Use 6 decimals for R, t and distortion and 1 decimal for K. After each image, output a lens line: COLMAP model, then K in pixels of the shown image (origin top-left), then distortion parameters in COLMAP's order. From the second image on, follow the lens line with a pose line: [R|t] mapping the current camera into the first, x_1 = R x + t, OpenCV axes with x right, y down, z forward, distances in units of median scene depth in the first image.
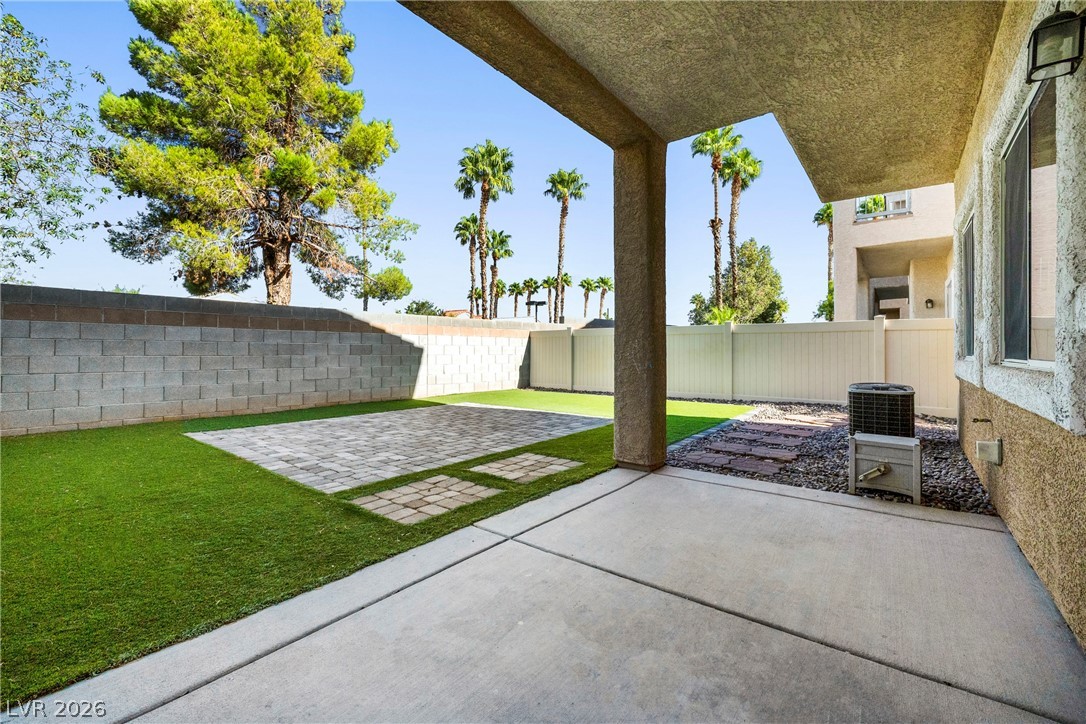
lens RADIAL K [[457.0, 0, 543.2], [0, 457.0, 356.1], [0, 0, 1]] dist [0.001559, 0.000119]
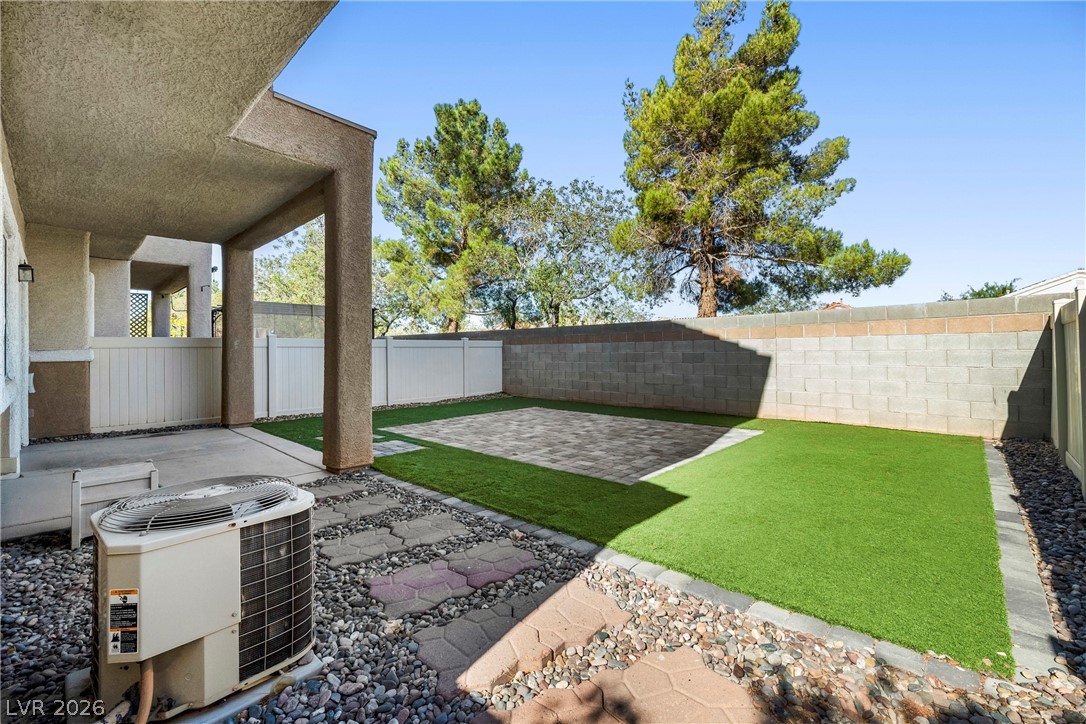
lens RADIAL K [[457.0, 0, 543.1], [0, 457.0, 356.4], [0, 0, 1]] dist [0.001559, 0.000119]
pose [[-0.068777, 0.003767, -0.997625, 0.611723], [-0.007167, 0.999965, 0.004270, -0.019068], [0.997606, 0.007444, -0.068748, 0.732819]]
